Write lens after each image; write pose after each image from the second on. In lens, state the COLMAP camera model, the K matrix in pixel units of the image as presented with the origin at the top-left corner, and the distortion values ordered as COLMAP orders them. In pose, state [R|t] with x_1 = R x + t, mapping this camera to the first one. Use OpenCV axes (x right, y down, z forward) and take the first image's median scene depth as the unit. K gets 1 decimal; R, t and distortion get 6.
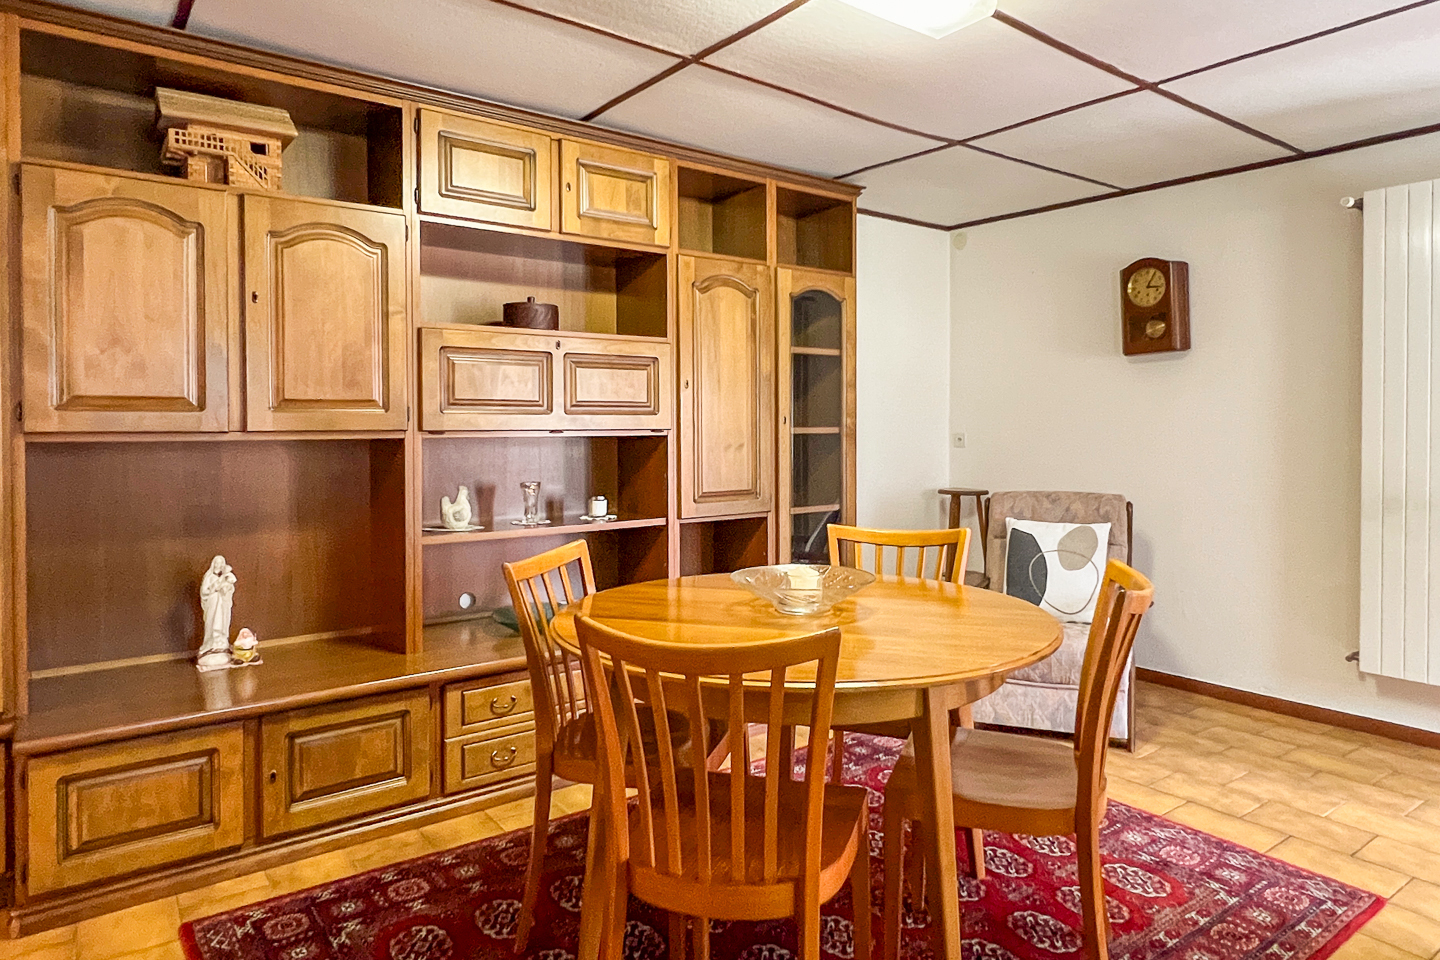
lens RADIAL K [[873.7, 0, 718.1], [0, 873.7, 445.1], [0, 0, 1]] dist [0.002962, 0.000569]
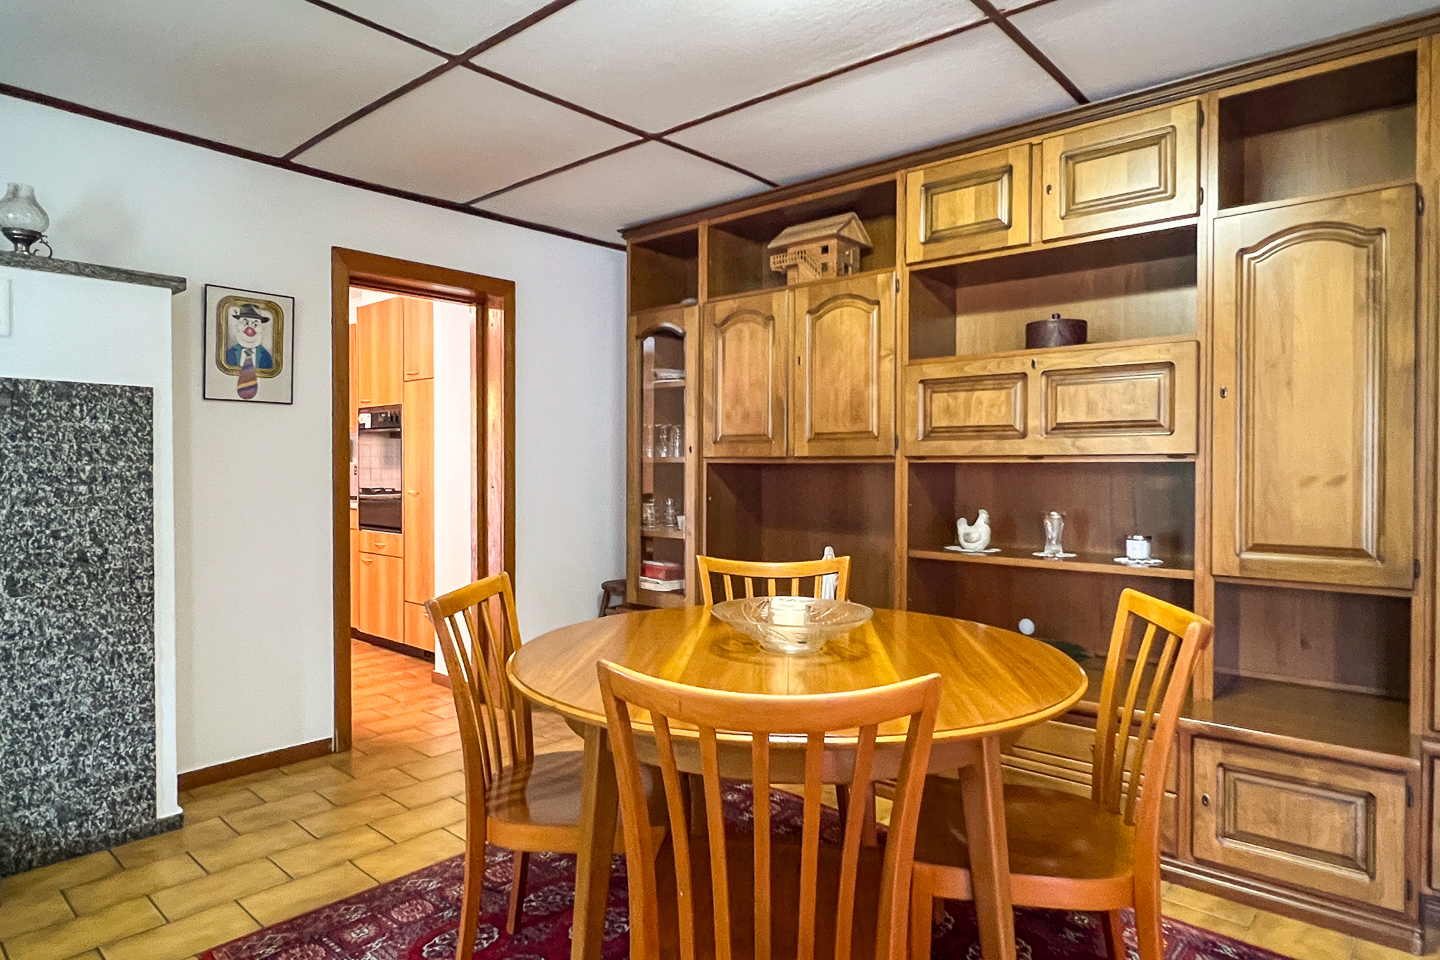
lens RADIAL K [[859.7, 0, 718.6], [0, 859.7, 465.7], [0, 0, 1]] dist [0.002147, 0.000820]
pose [[0.197141, 0.012781, -0.980292, 0.666829], [-0.013093, 0.999860, 0.010403, -0.012116], [0.980288, 0.010784, 0.197281, 0.507903]]
